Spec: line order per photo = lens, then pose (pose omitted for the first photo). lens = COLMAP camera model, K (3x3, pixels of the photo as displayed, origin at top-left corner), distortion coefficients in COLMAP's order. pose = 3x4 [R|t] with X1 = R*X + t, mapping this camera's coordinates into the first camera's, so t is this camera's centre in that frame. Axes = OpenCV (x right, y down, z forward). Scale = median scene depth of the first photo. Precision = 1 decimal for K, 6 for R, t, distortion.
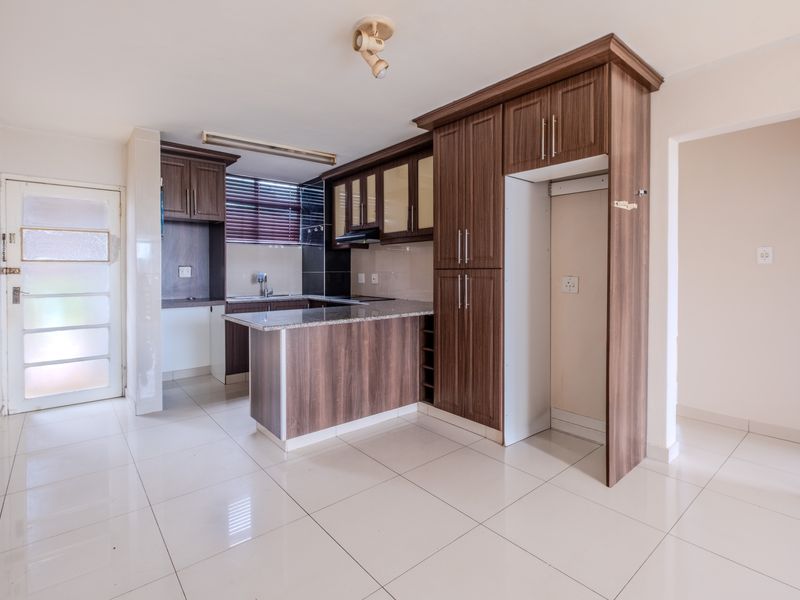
lens RADIAL K [[408.7, 0, 400.1], [0, 408.7, 274.9], [0, 0, 1]] dist [-0.000805, -0.000317]
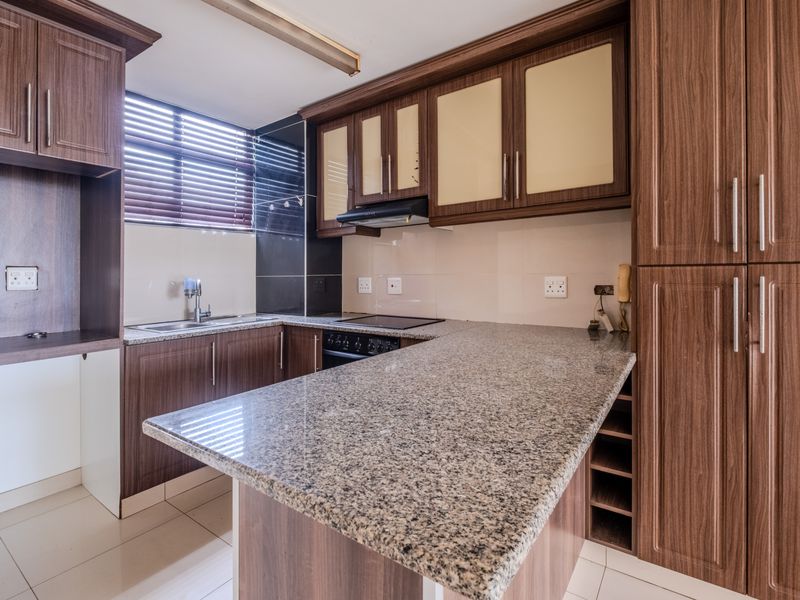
lens RADIAL K [[407.9, 0, 394.4], [0, 407.9, 266.2], [0, 0, 1]] dist [-0.002902, -0.001279]
pose [[0.971163, -0.006244, 0.238334, -0.208125], [0.013200, 0.999532, -0.027600, -0.002969], [-0.238051, 0.029950, 0.970791, 0.415856]]
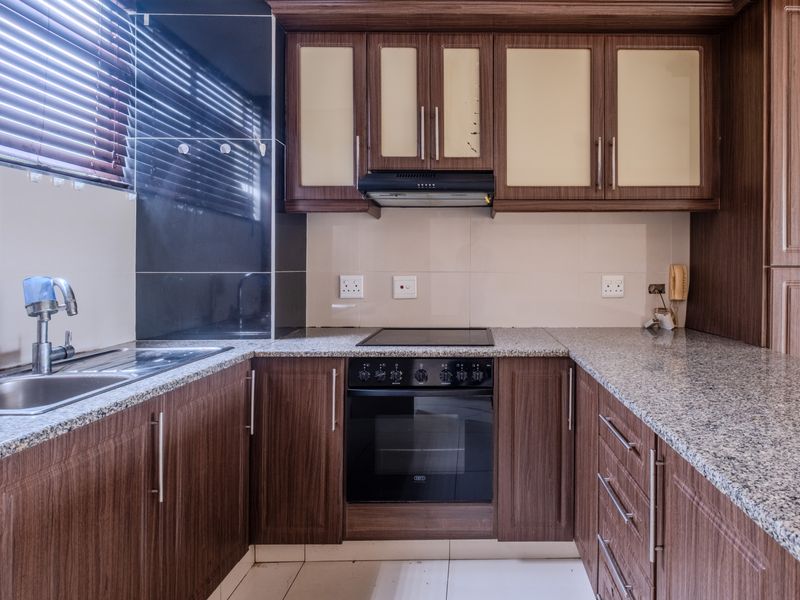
lens RADIAL K [[430.7, 0, 486.7], [0, 430.7, 266.5], [0, 0, 1]] dist [-0.002400, -0.001919]
pose [[0.619352, 0.005490, 0.785094, -0.376347], [0.005274, 0.999924, -0.011153, -0.007010], [-0.785096, 0.011048, 0.619276, 0.642171]]
